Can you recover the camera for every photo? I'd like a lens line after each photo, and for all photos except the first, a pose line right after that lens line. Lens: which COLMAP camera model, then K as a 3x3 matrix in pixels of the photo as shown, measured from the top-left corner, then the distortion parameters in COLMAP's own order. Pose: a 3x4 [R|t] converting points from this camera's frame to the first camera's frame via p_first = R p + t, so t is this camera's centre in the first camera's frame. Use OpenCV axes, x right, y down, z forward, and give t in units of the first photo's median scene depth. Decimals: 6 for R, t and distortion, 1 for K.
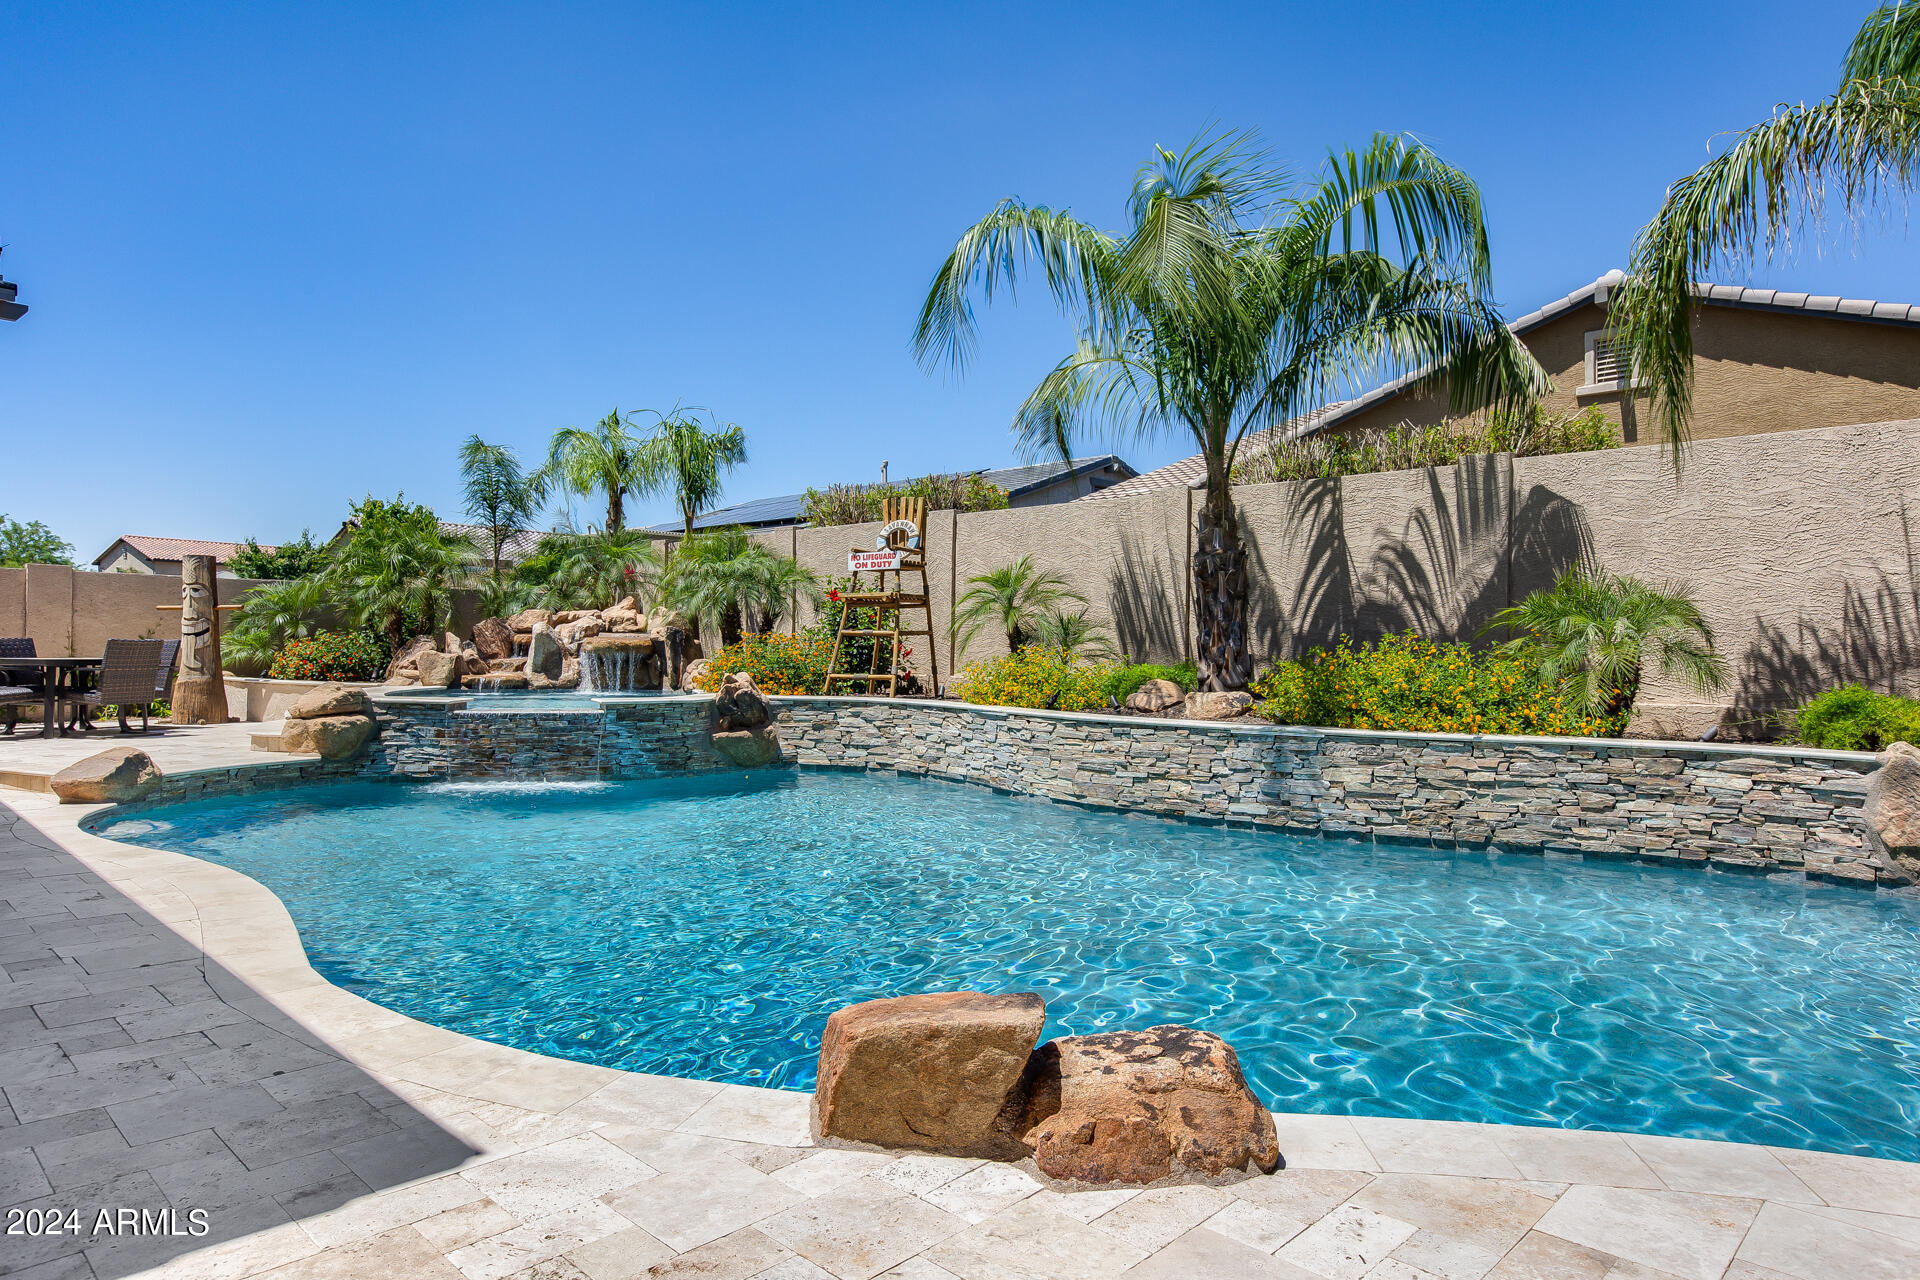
lens RADIAL K [[1151.2, 0, 955.9], [0, 1151.2, 639.4], [0, 0, 1]] dist [-0.002609, -0.003561]
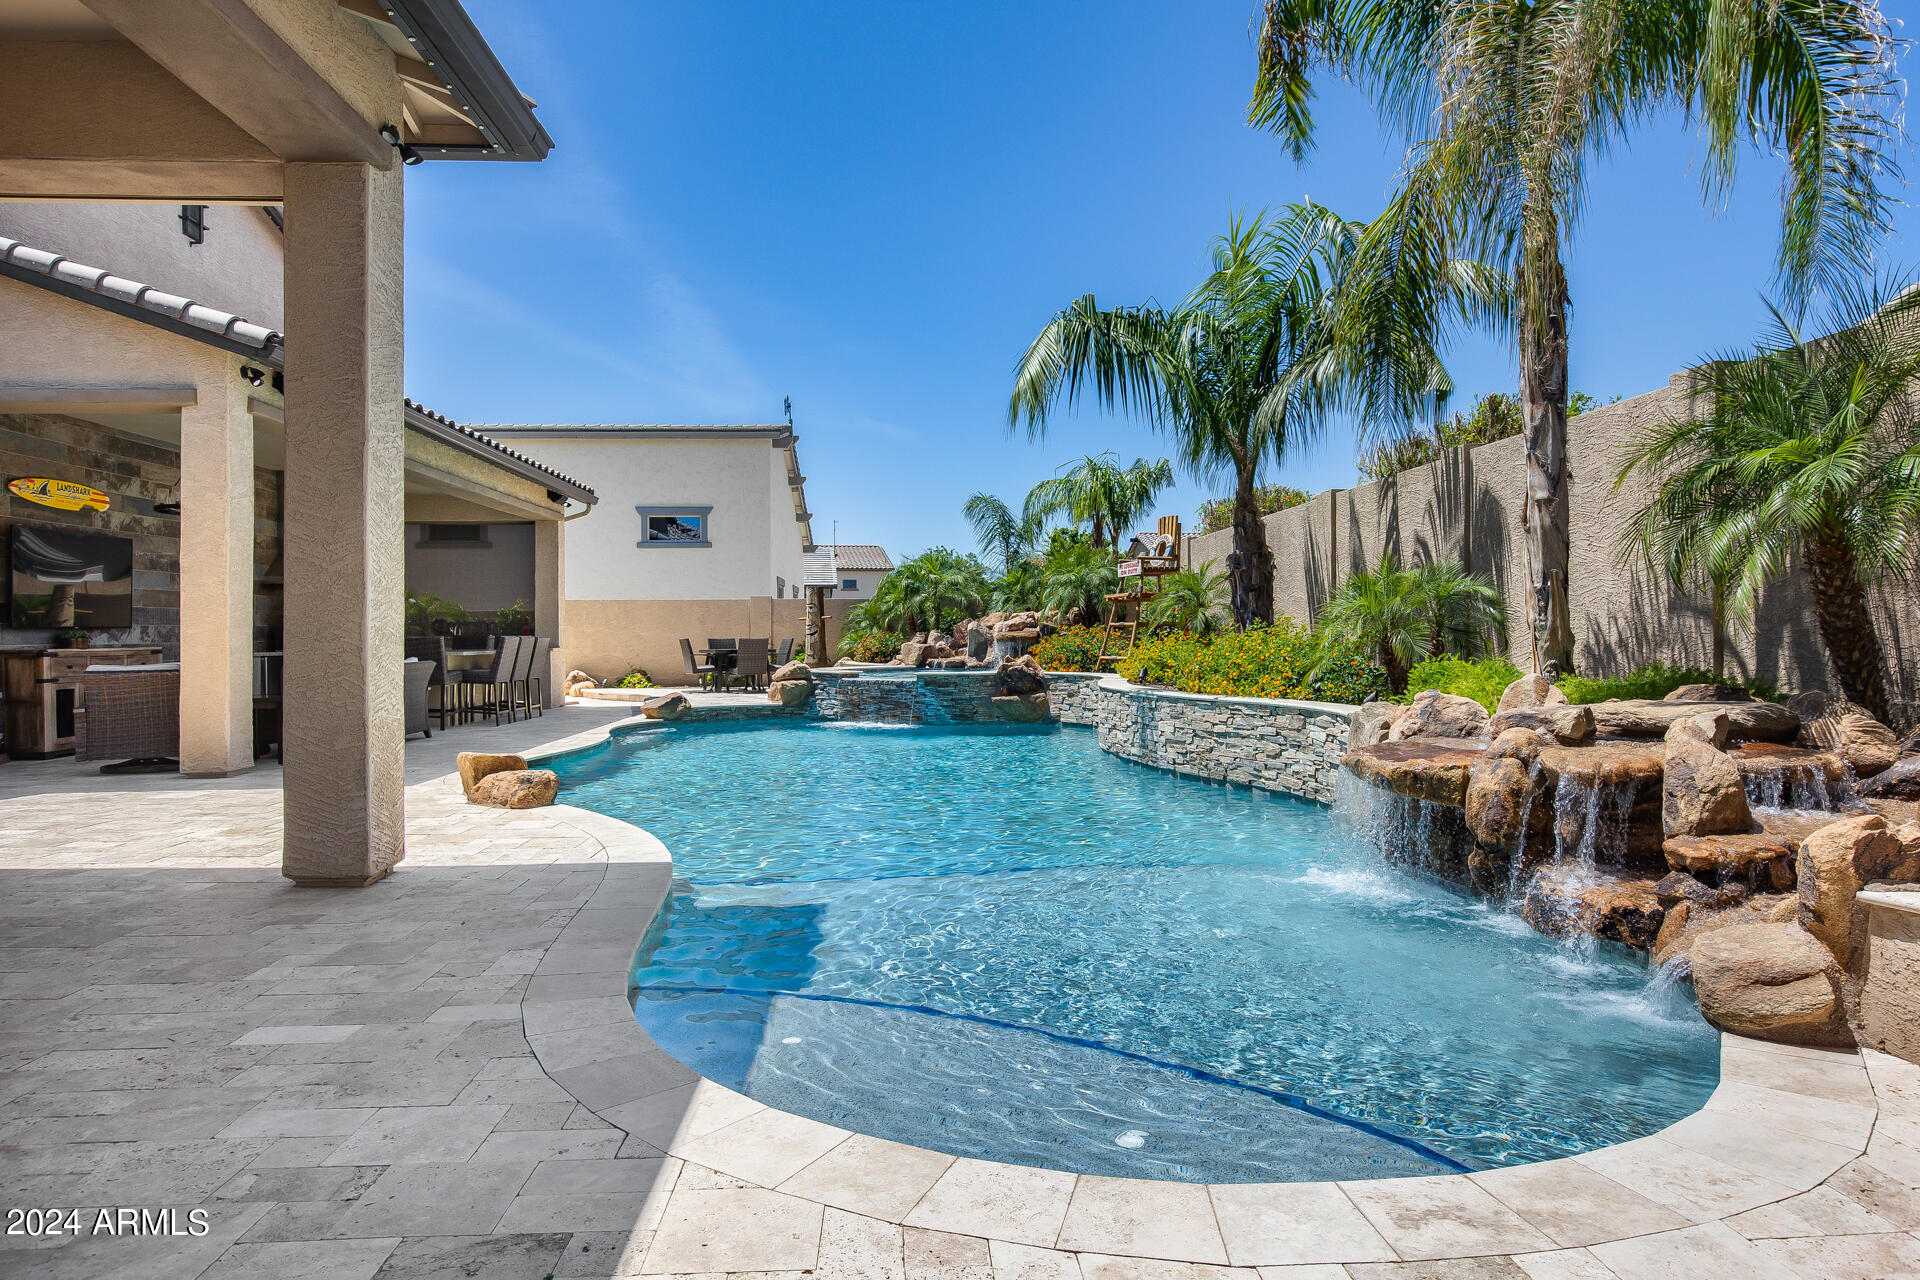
lens RADIAL K [[1151.2, 0, 955.9], [0, 1151.2, 639.4], [0, 0, 1]] dist [-0.002609, -0.003561]
pose [[0.735220, -0.014345, -0.677677, 0.799530], [0.018128, 0.999835, -0.001497, 0.011745], [0.677586, -0.011185, 0.735358, -0.102801]]
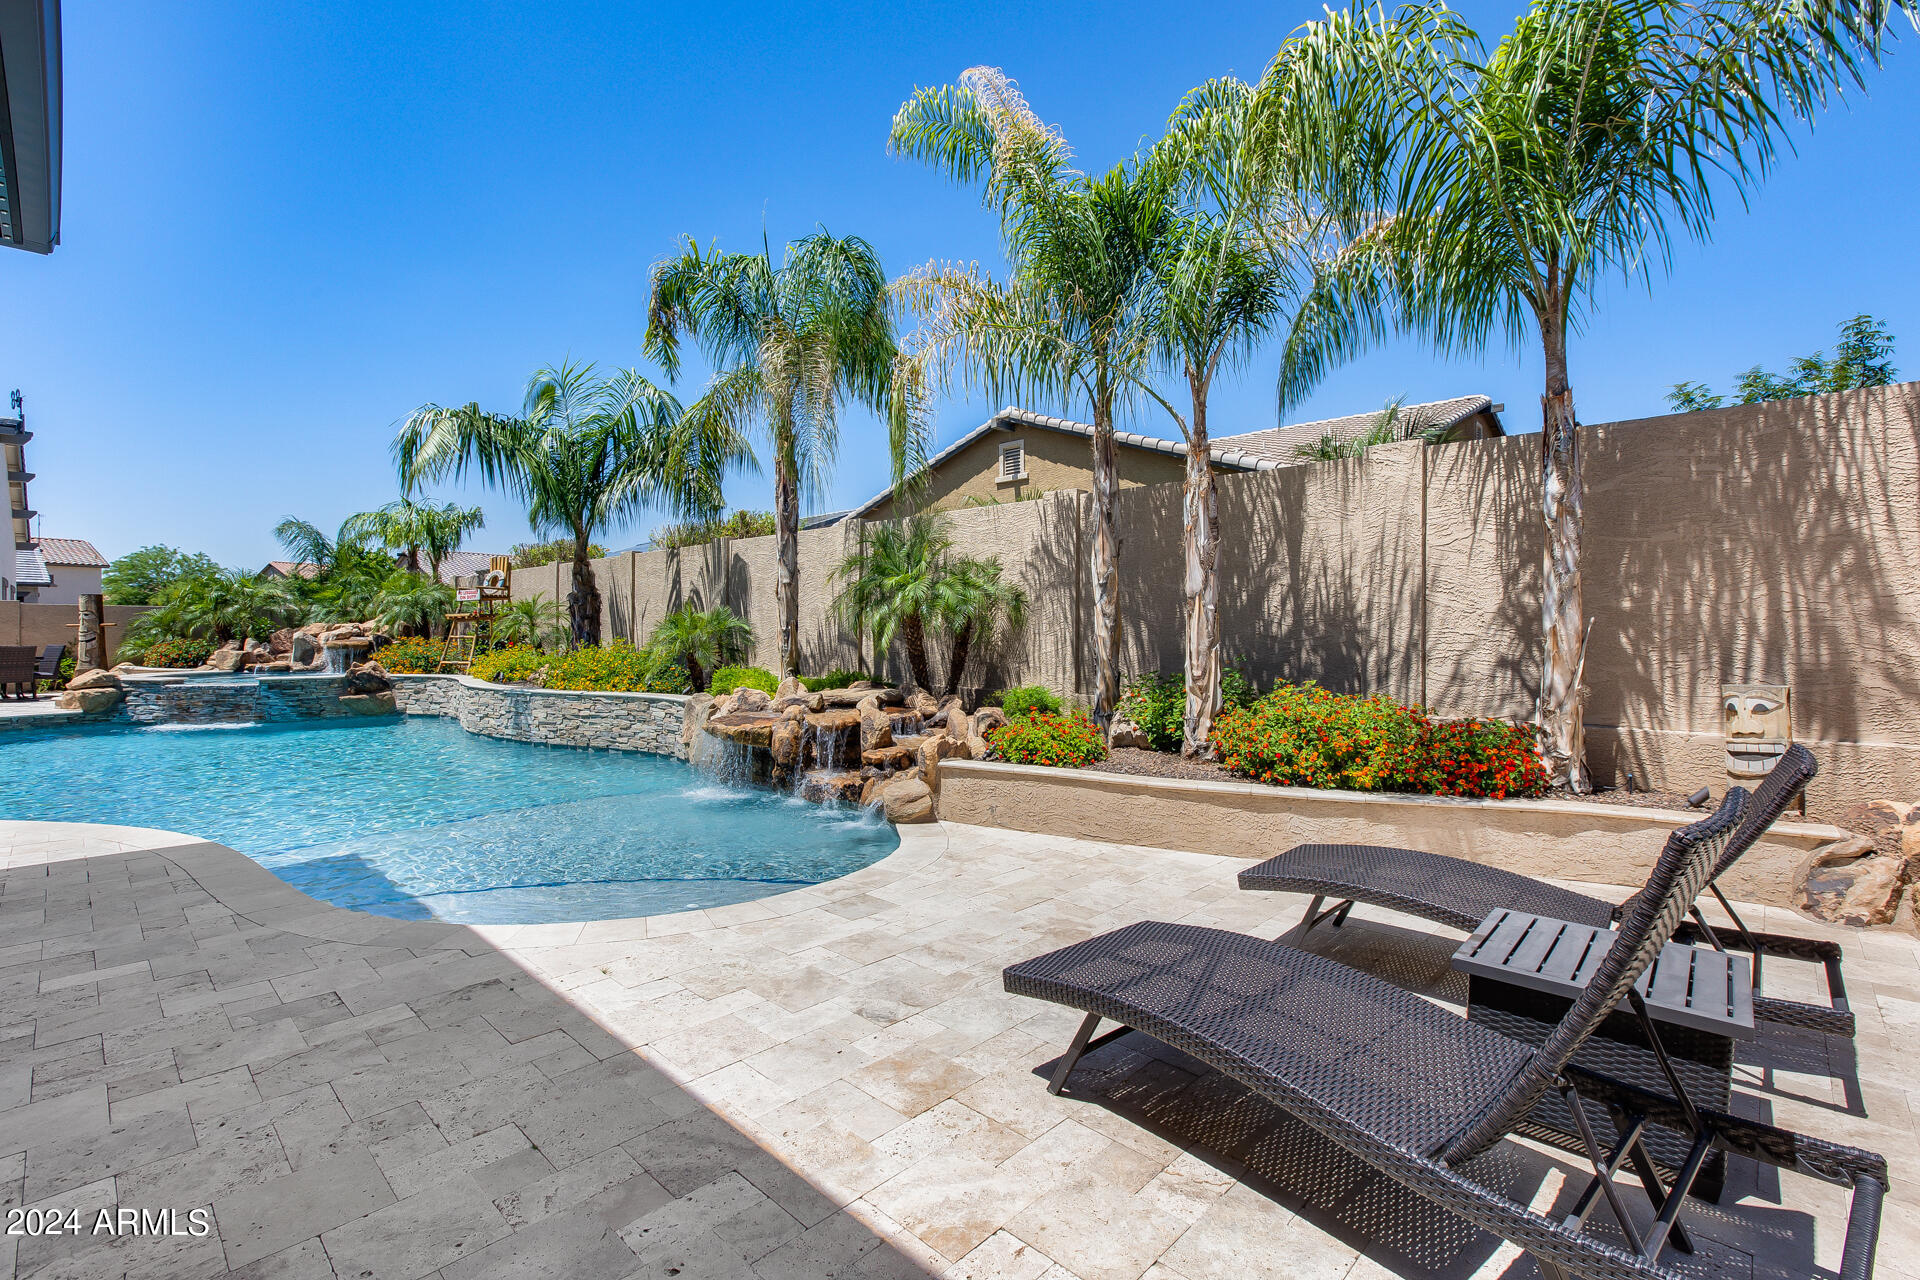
lens RADIAL K [[851.2, 0, 956.8], [0, 851.2, 643.2], [0, 0, 1]] dist [0.002393, -0.004003]
pose [[0.999910, -0.009781, 0.009143, 0.776313], [0.009621, 0.999803, 0.017366, -0.013530], [-0.009311, -0.017277, 0.999807, -0.328007]]
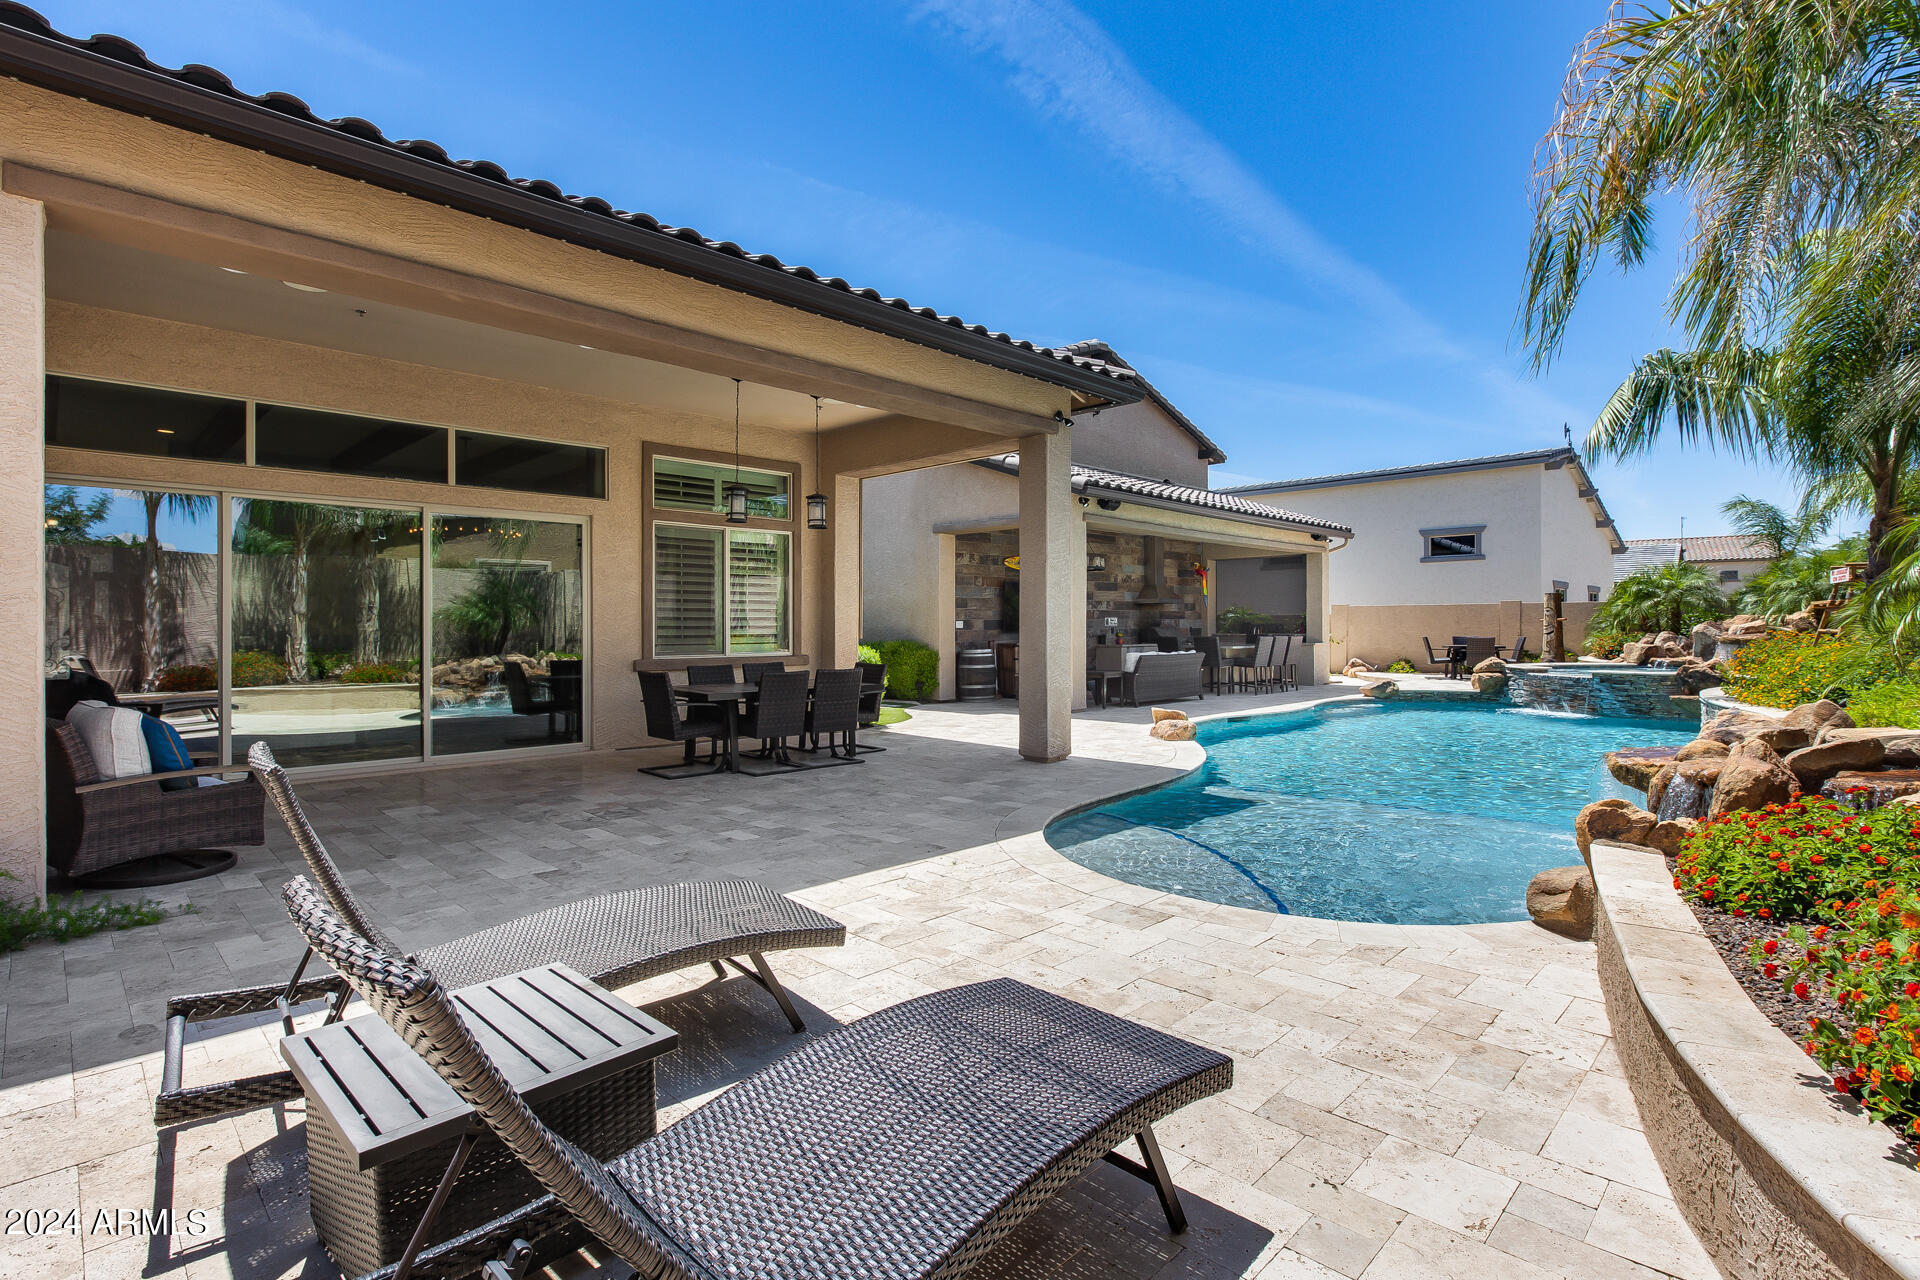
lens RADIAL K [[917.4, 0, 960.3], [0, 917.4, 631.0], [0, 0, 1]] dist [0.000084, -0.000232]
pose [[-0.007310, -0.007493, -0.999945, 1.166507], [0.008548, 0.999935, -0.007555, -0.007167], [0.999937, -0.008602, -0.007245, 0.020625]]
